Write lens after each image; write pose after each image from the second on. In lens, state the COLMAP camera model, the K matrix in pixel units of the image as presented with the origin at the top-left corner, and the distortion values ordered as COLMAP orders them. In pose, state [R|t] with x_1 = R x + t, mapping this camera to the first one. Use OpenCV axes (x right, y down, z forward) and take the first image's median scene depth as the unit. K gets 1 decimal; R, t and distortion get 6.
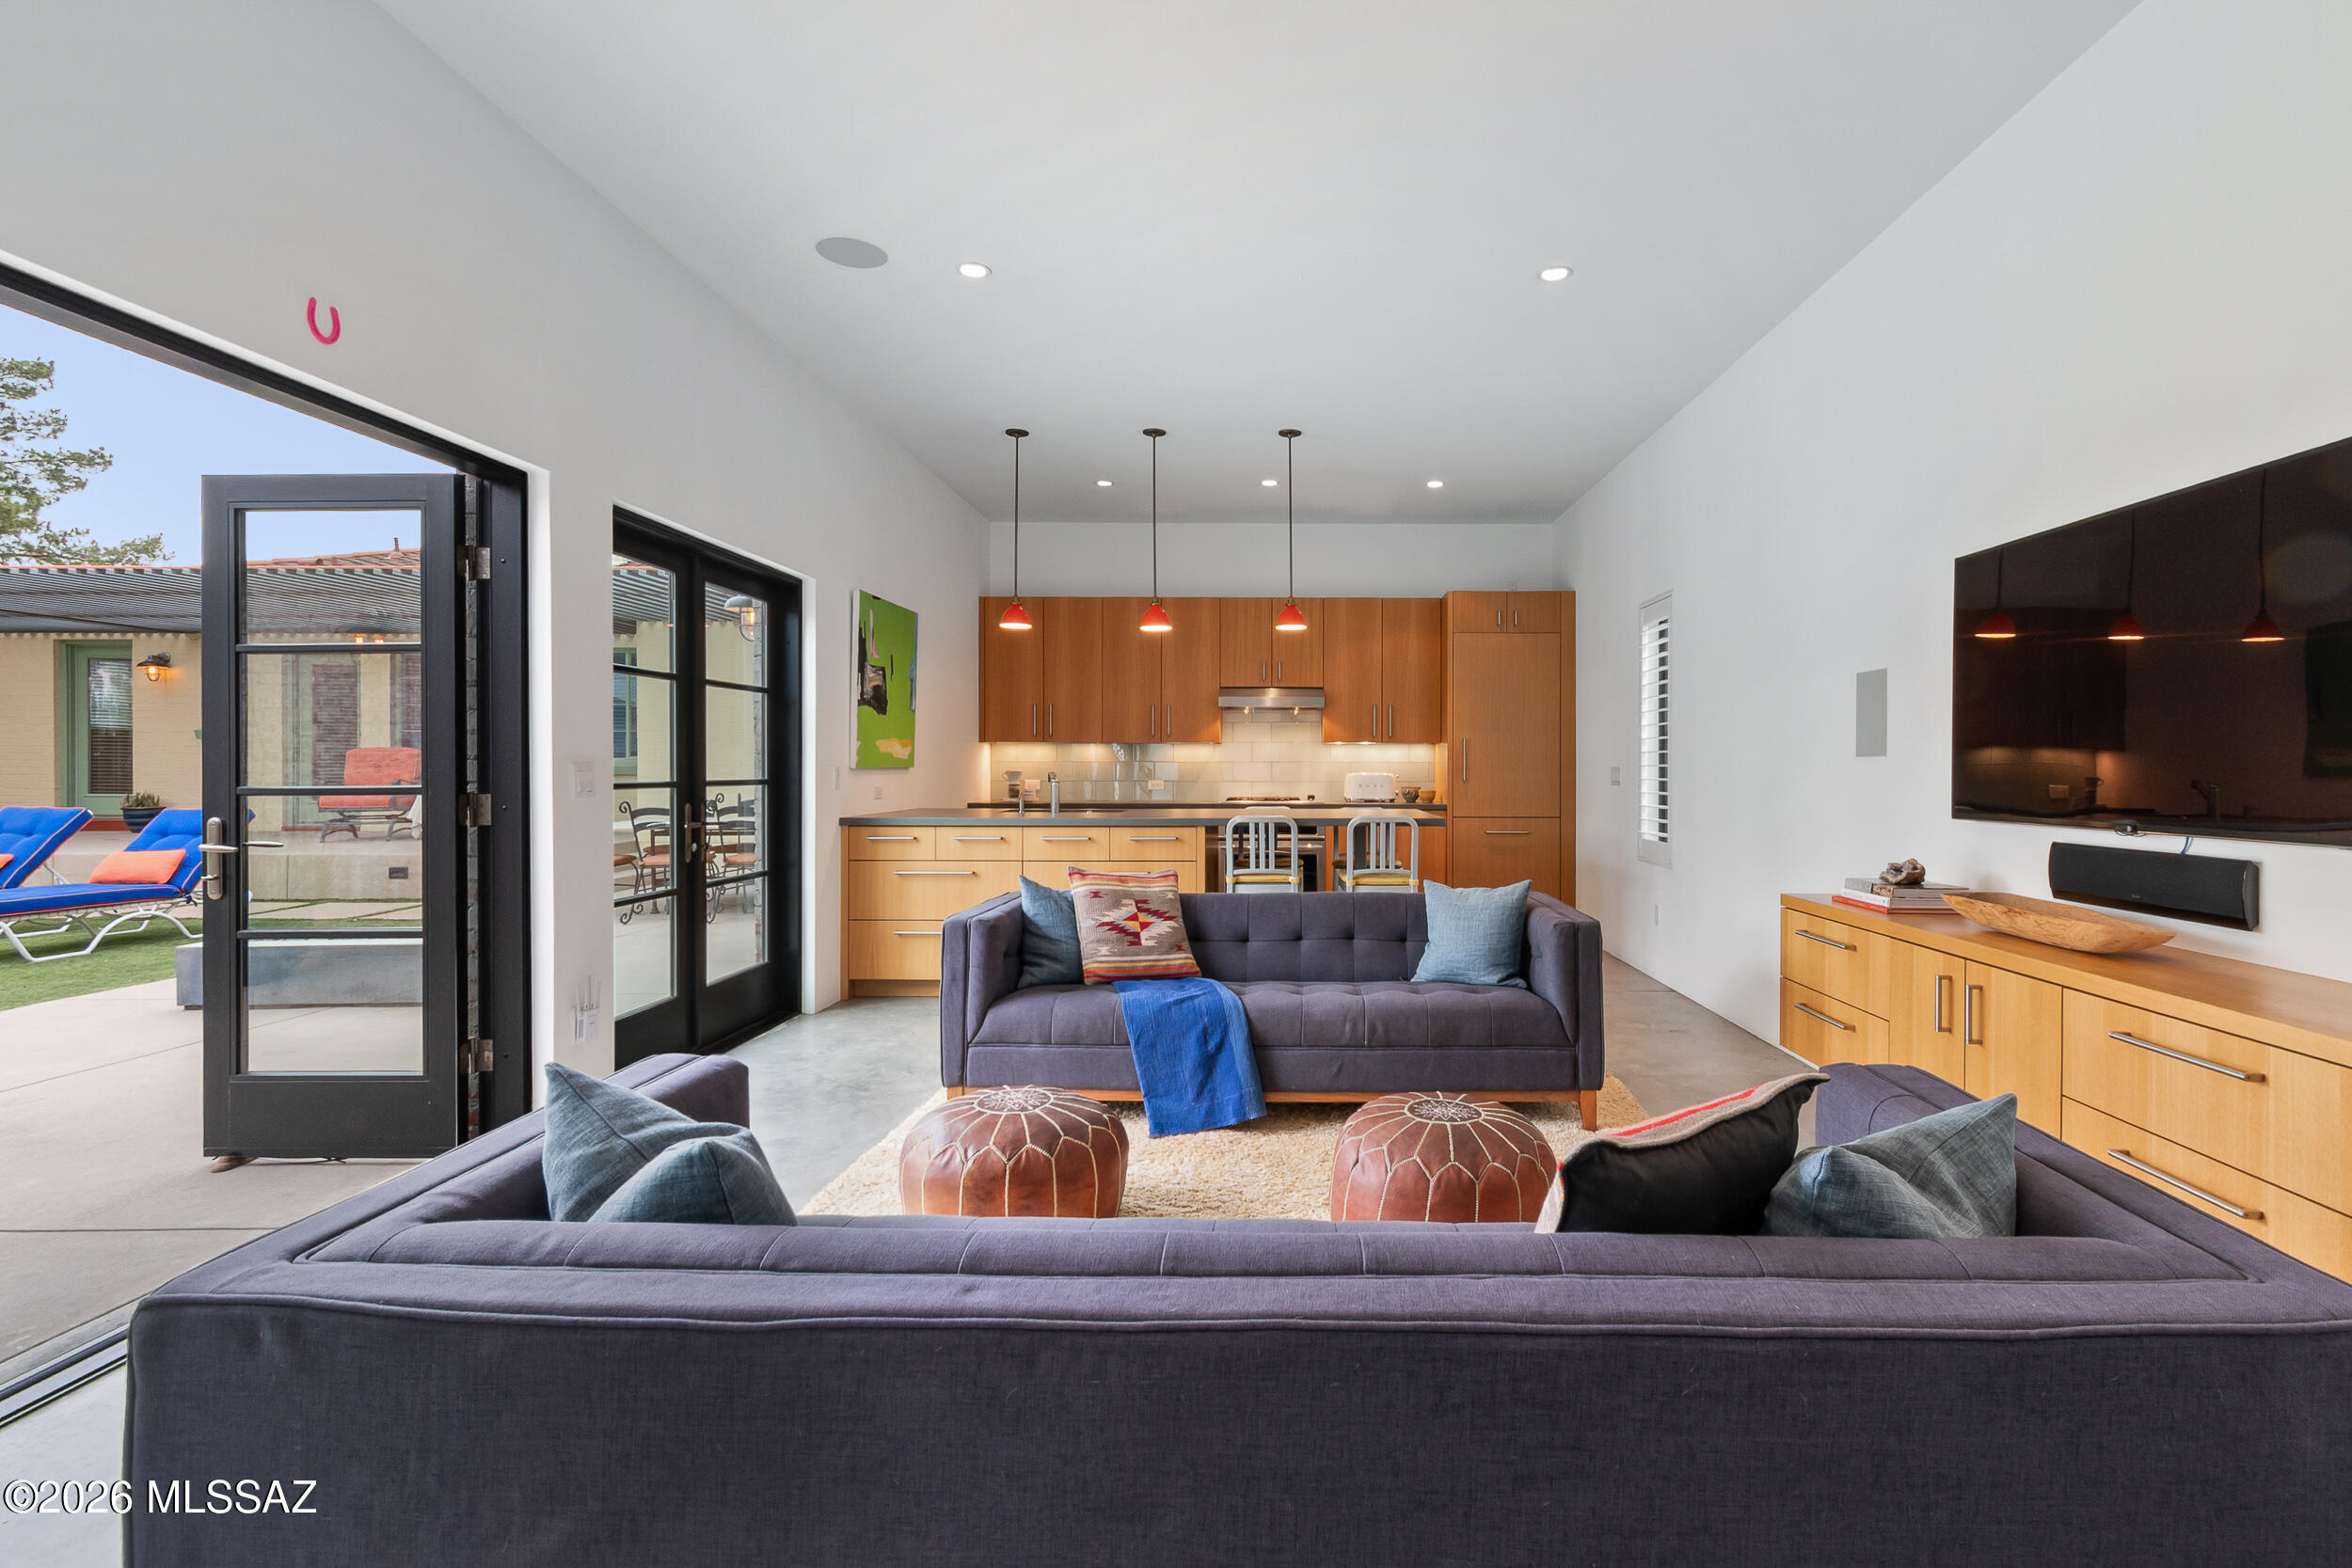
lens RADIAL K [[1091.0, 0, 1275.7], [0, 1091.0, 783.0], [0, 0, 1]] dist [0.001480, 0.000688]
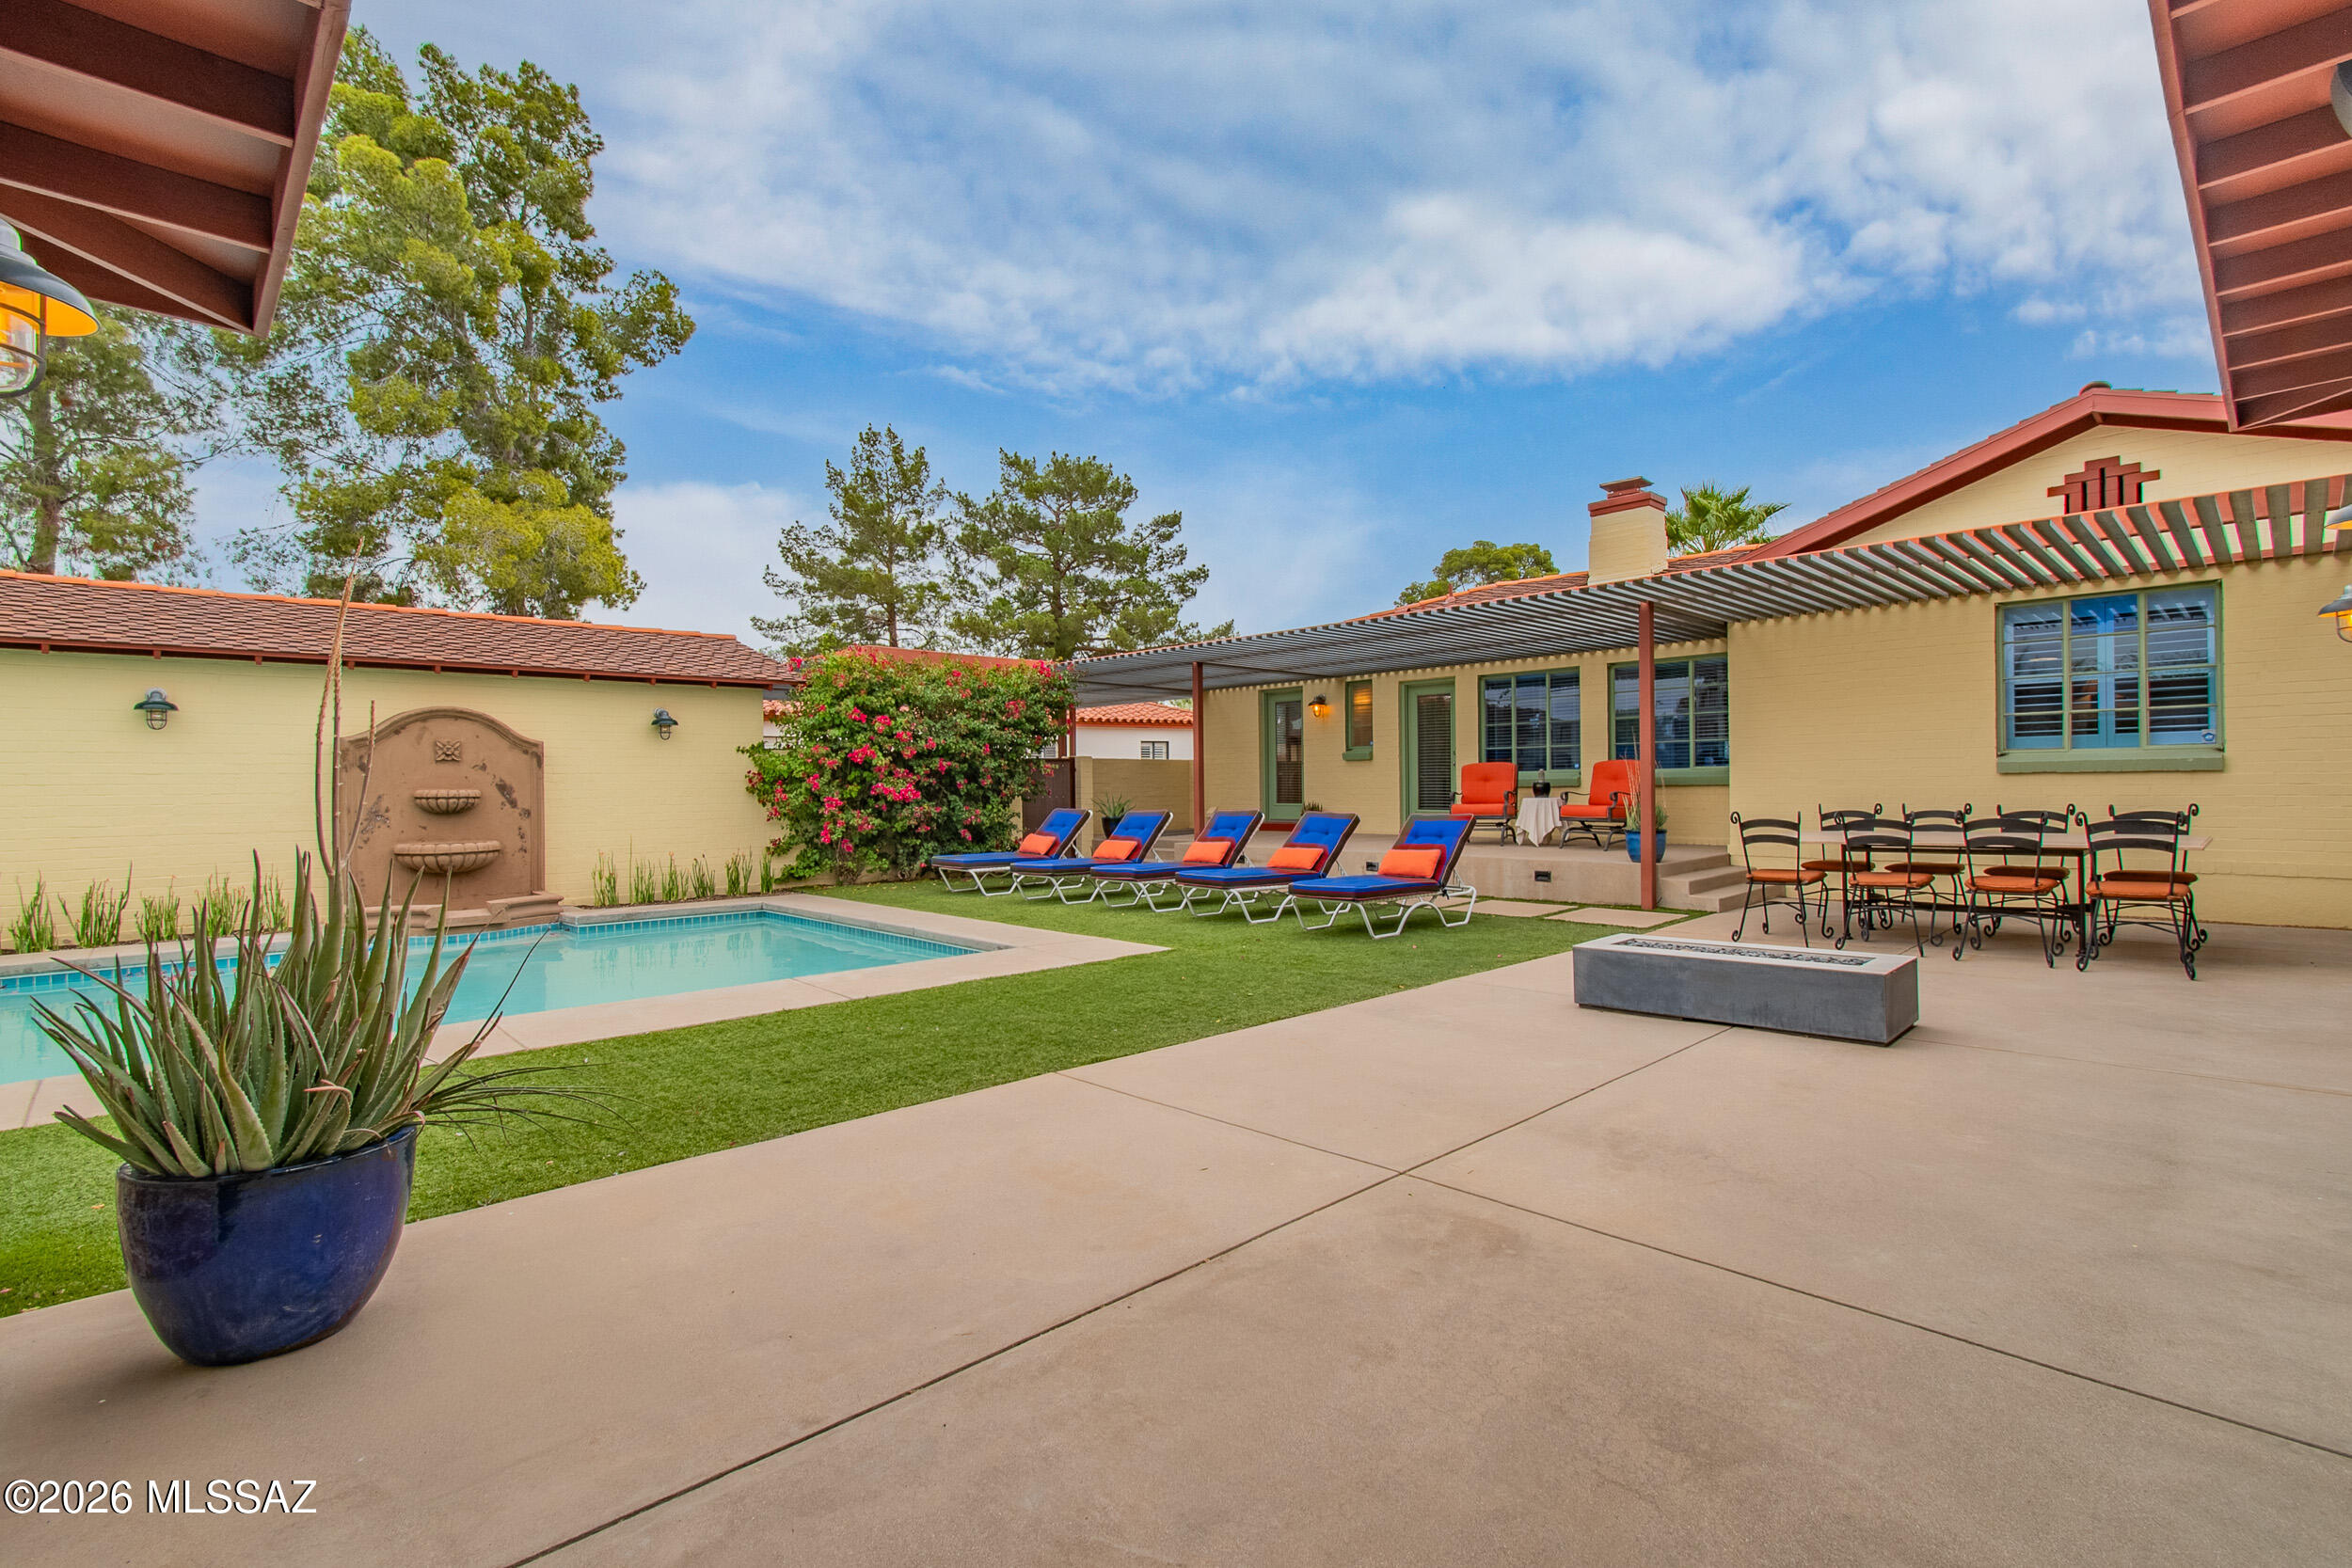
lens RADIAL K [[1057.9, 0, 1192.5], [0, 1057.9, 790.2], [0, 0, 1]] dist [0.000662, 0.000852]
pose [[0.702854, -0.006336, -0.711306, -0.486480], [0.001985, 0.999974, -0.006946, 0.006176], [0.711331, 0.003470, 0.702849, 0.024557]]
